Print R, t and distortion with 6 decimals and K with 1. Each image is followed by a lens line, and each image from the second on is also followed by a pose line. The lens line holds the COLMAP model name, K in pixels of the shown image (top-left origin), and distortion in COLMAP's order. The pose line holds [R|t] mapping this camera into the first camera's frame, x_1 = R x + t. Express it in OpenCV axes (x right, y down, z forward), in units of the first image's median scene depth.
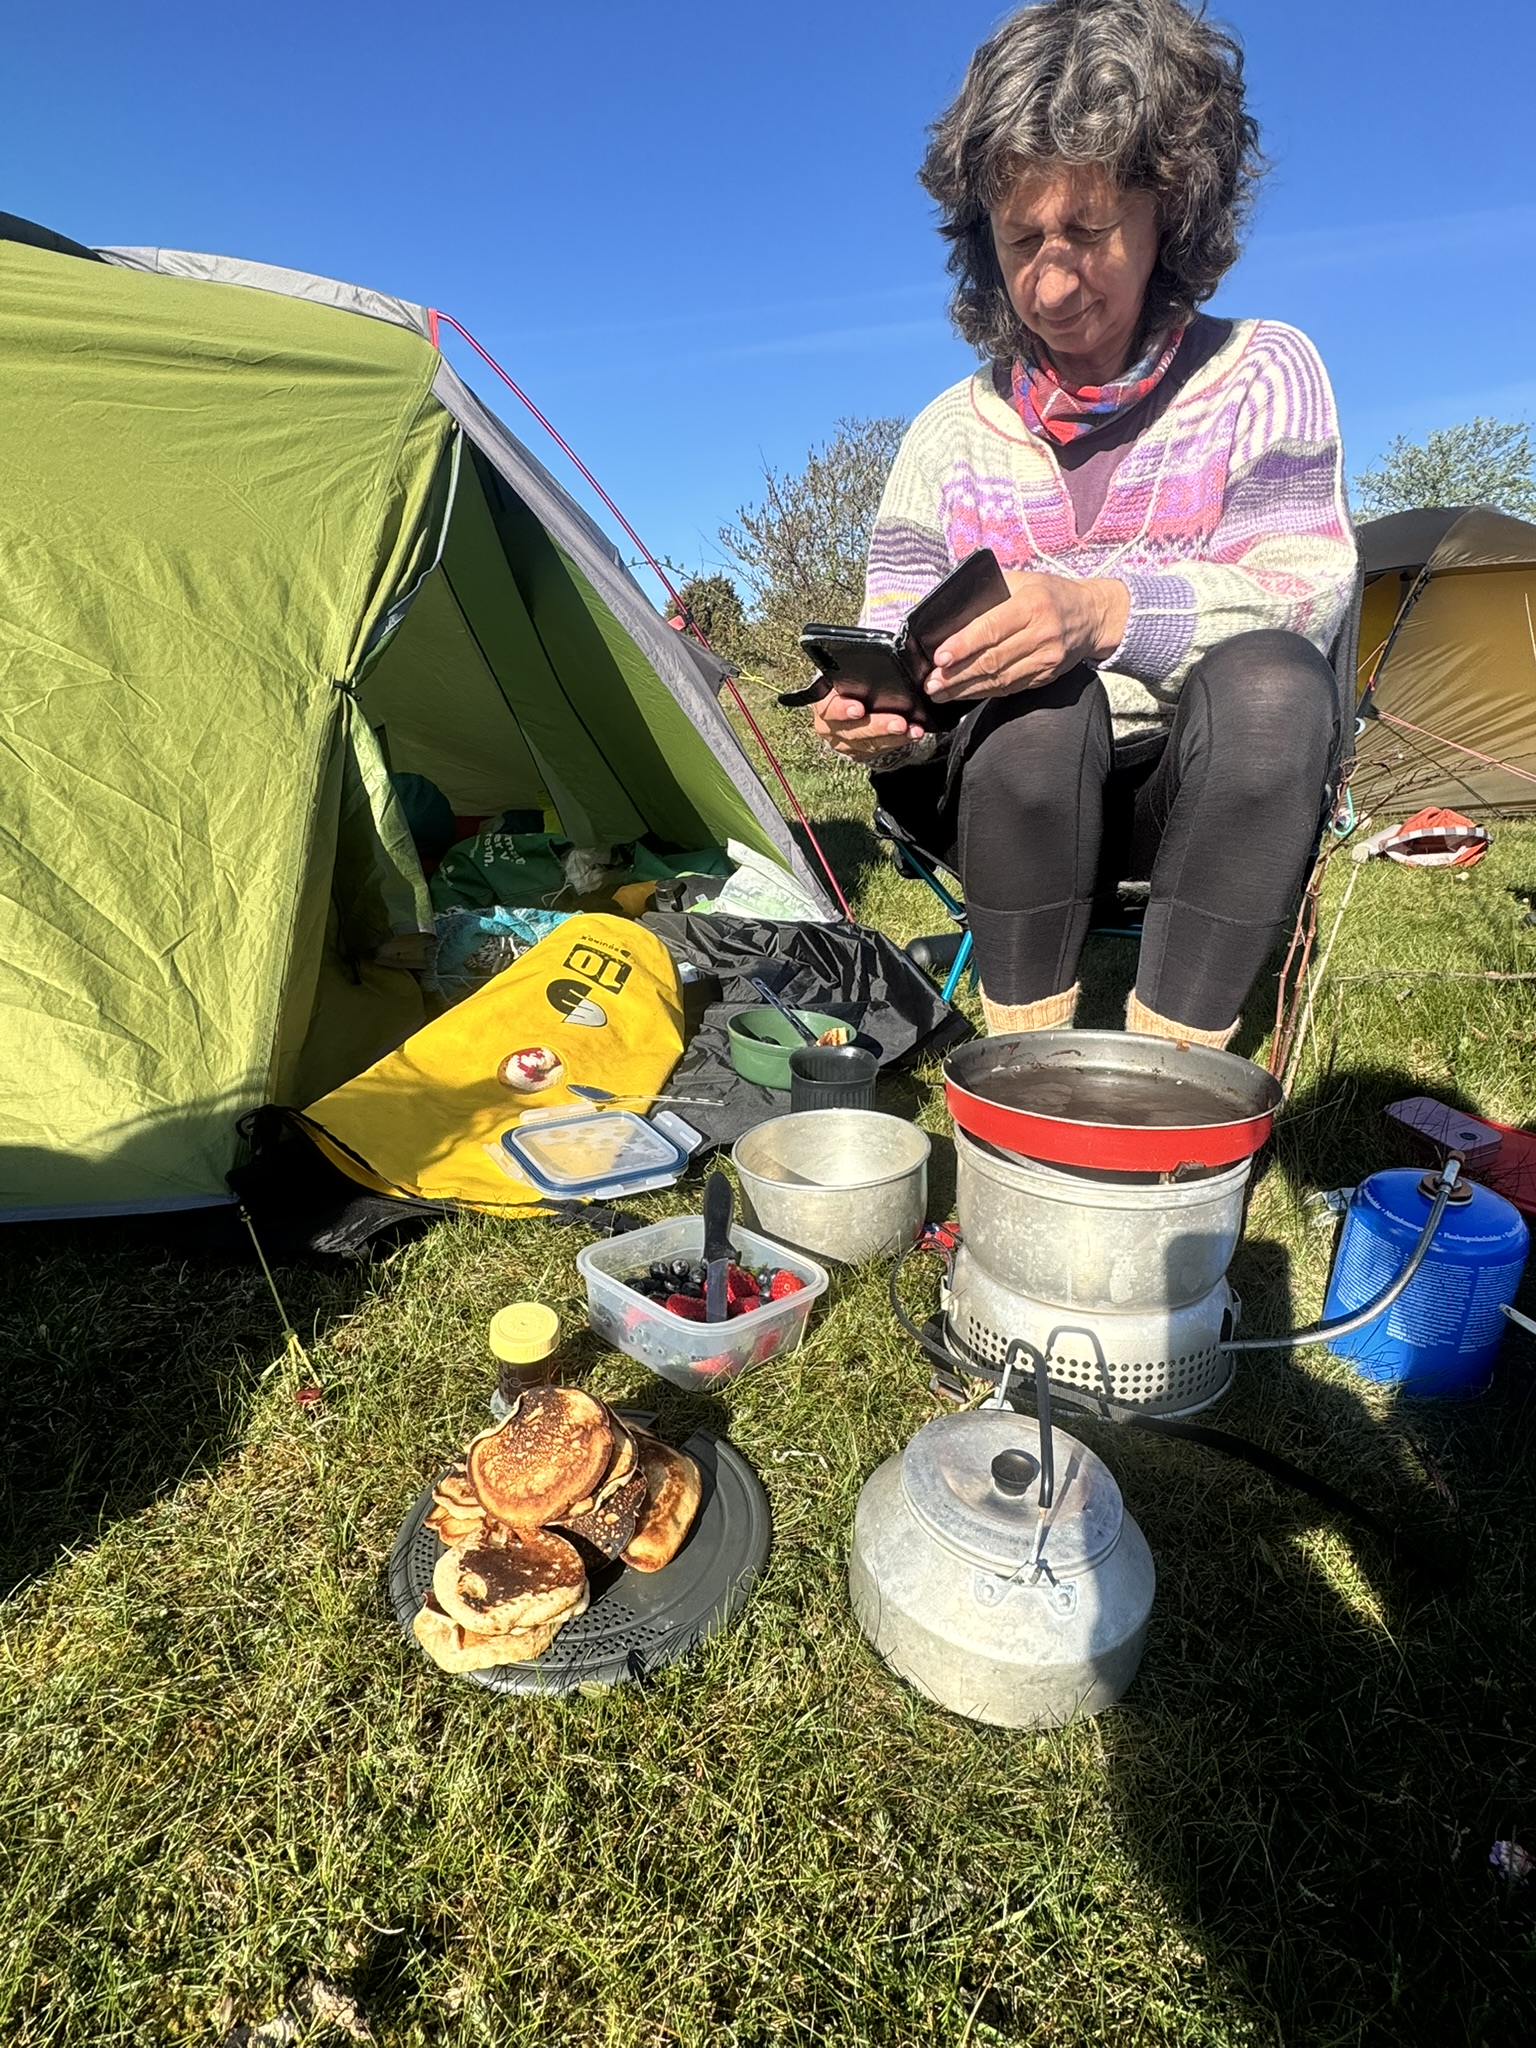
lens RADIAL K [[1079.7, 0, 768.3], [0, 1079.7, 1021.7], [0, 0, 1]] dist [0.000161, -0.000074]
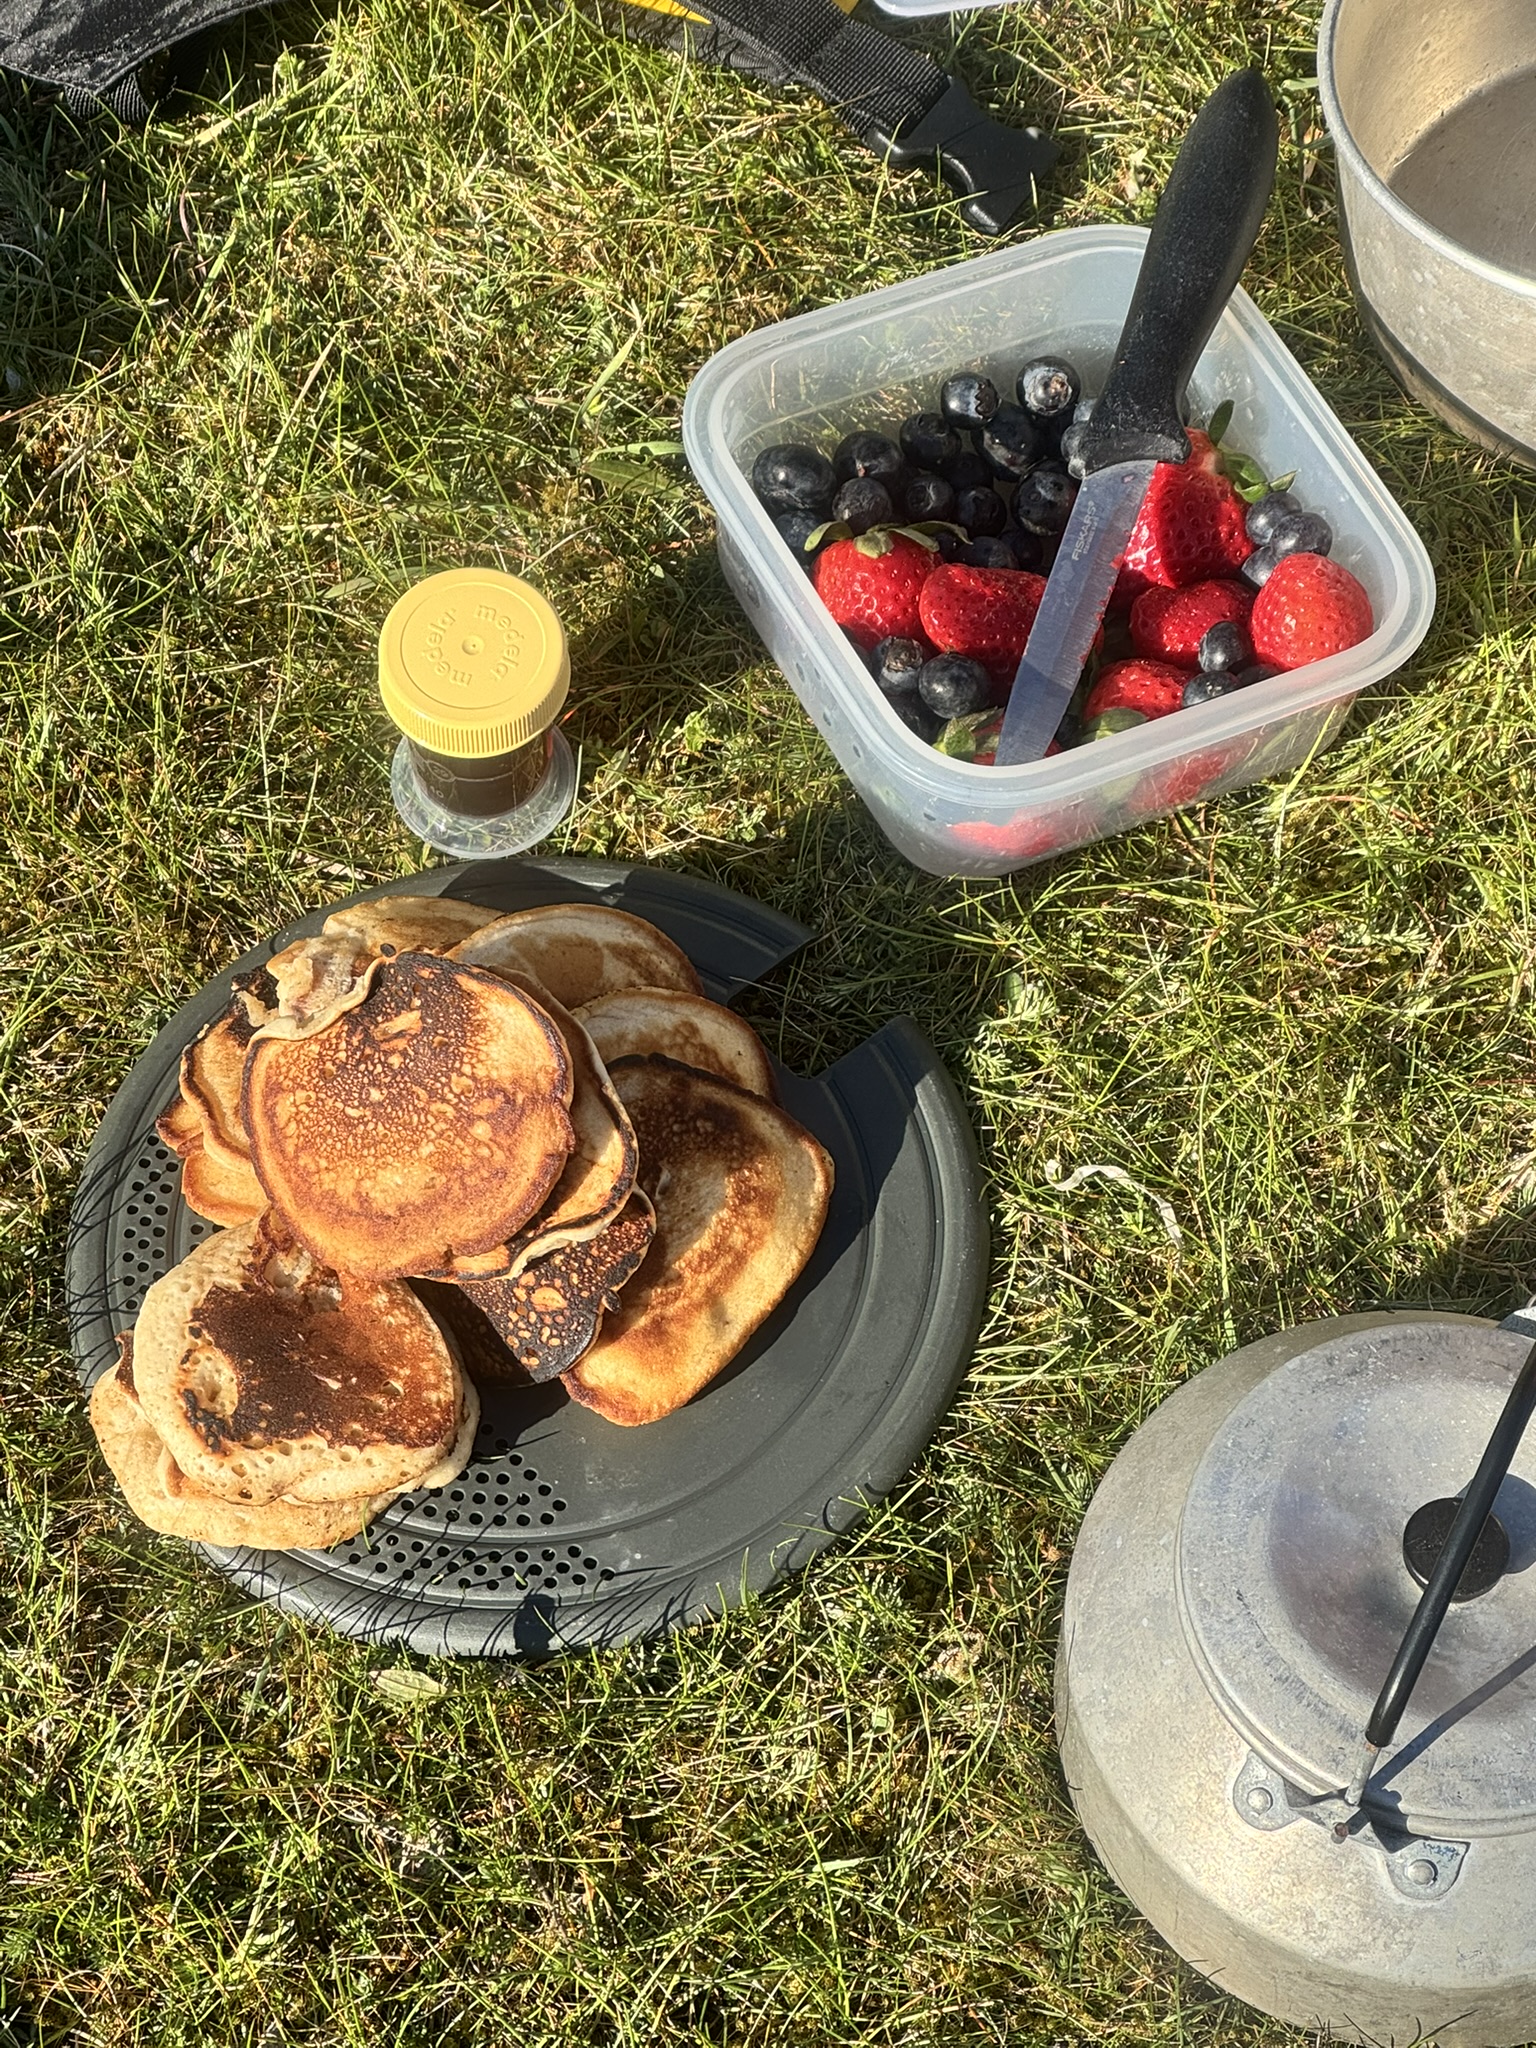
lens RADIAL K [[5586.1, 0, 767.8], [0, 5586.1, 1024.8], [0, 0, 1]] dist [0.167359, 0.000000]
pose [[0.931669, 0.283606, -0.227071, 0.391755], [-0.063982, 0.743320, 0.665869, -1.055427], [0.357631, -0.605841, 0.710674, -0.428935]]
